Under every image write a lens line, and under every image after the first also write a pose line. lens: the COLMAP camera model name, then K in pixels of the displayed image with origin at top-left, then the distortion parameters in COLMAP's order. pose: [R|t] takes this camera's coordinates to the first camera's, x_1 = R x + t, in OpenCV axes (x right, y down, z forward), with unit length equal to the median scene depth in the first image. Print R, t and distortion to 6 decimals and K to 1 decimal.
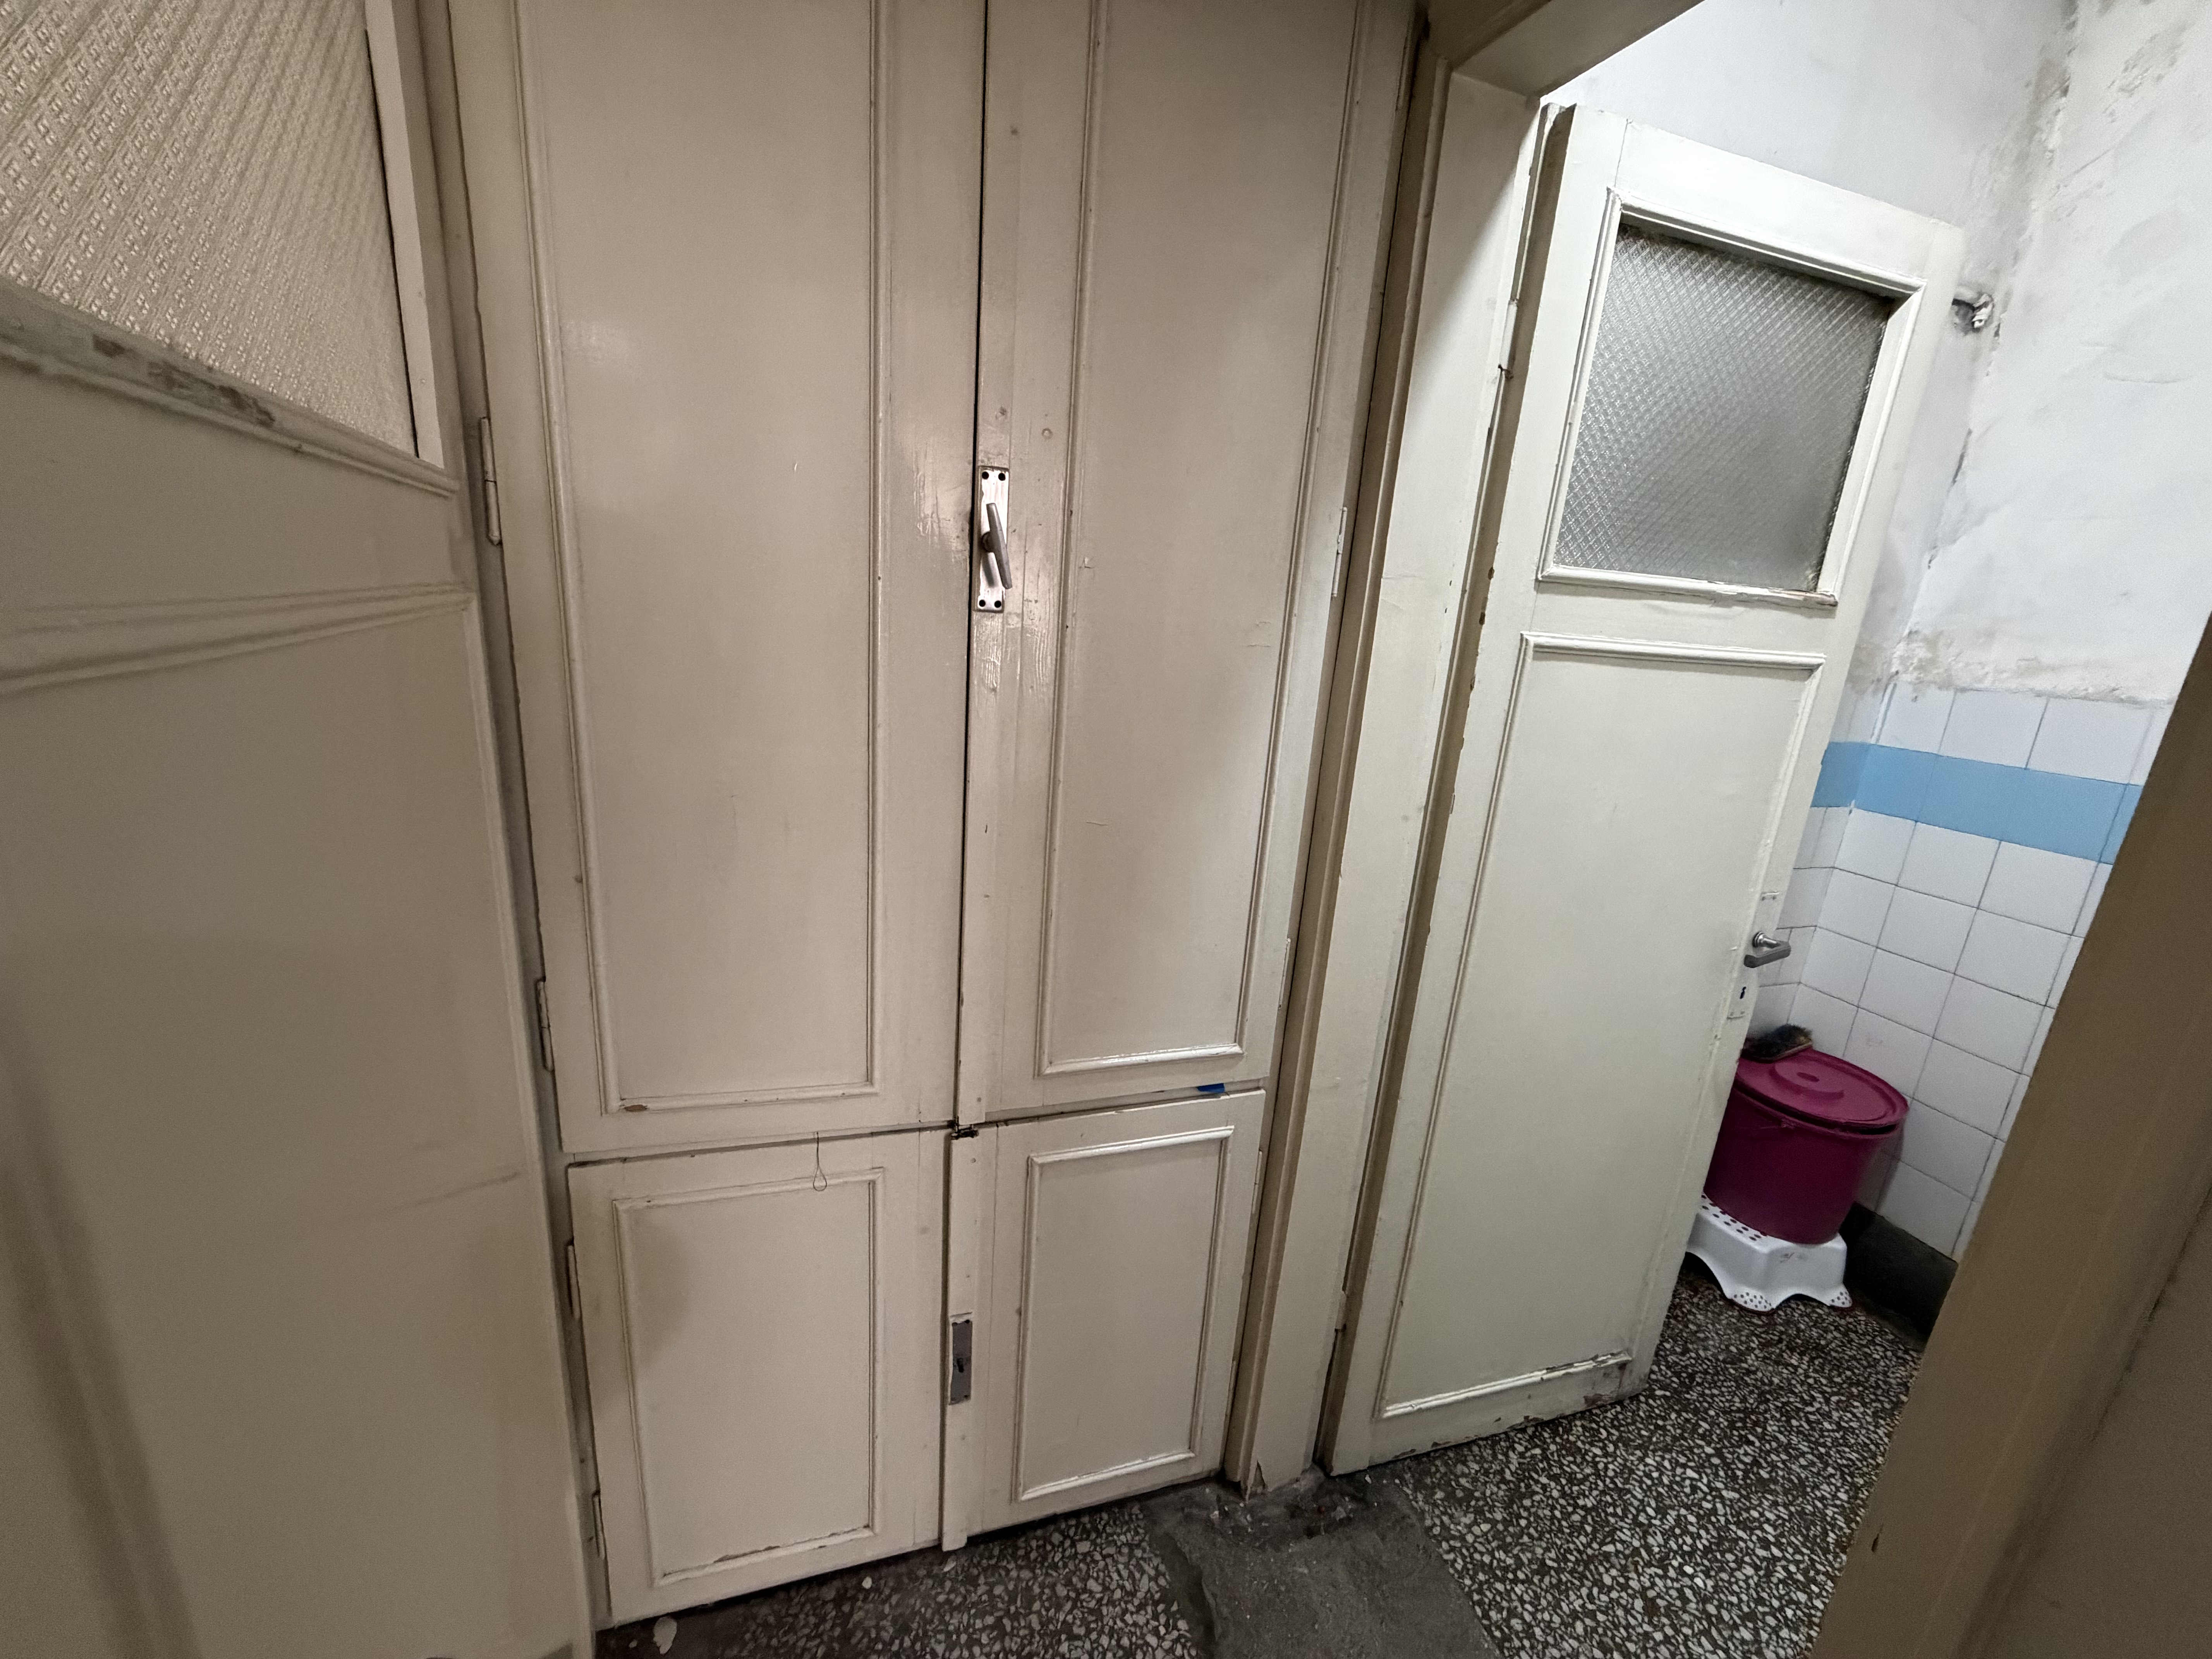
lens RADIAL K [[879.7, 0, 1102.0], [0, 879.7, 825.9], [0, 0, 1]] dist [-0.000425, 0.000077]
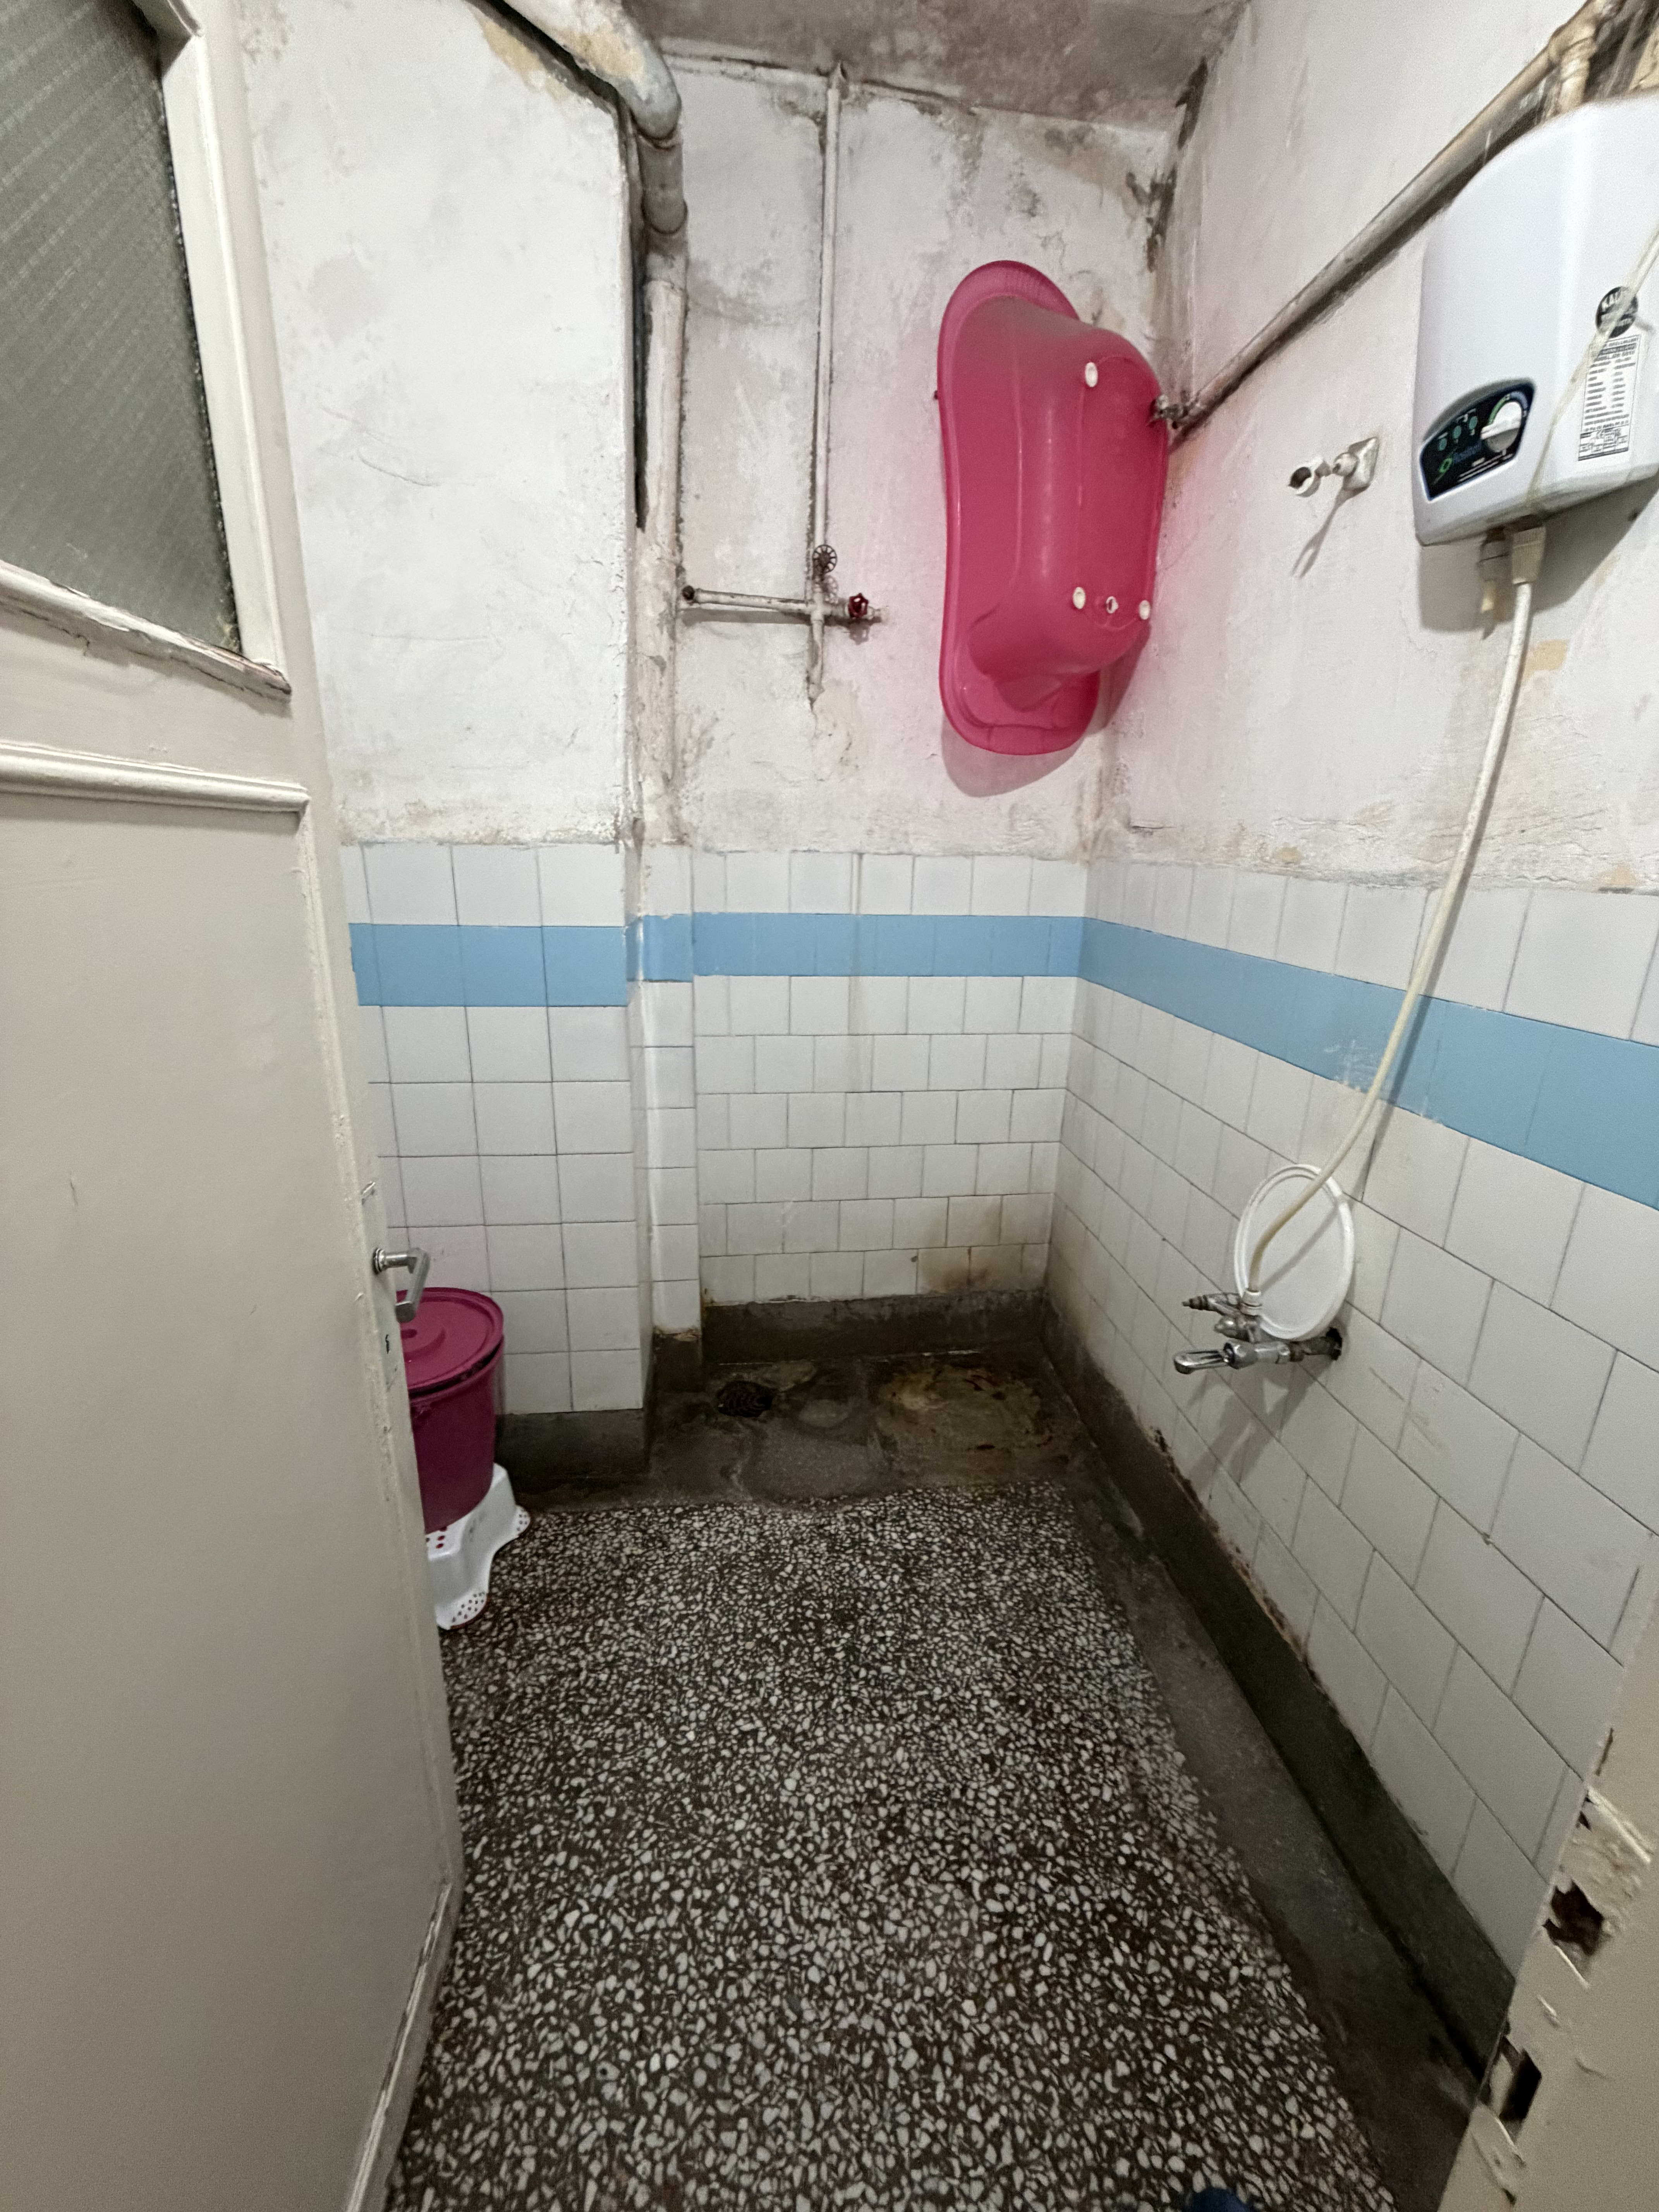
lens RADIAL K [[879.7, 0, 831.5], [0, 879.7, 1103.1], [0, 0, 1]] dist [-0.000425, 0.000077]
pose [[0.200028, -0.334709, 0.920847, 0.221862], [0.234728, 0.928842, 0.286627, -0.064658], [-0.951258, 0.158815, 0.264360, 0.415653]]
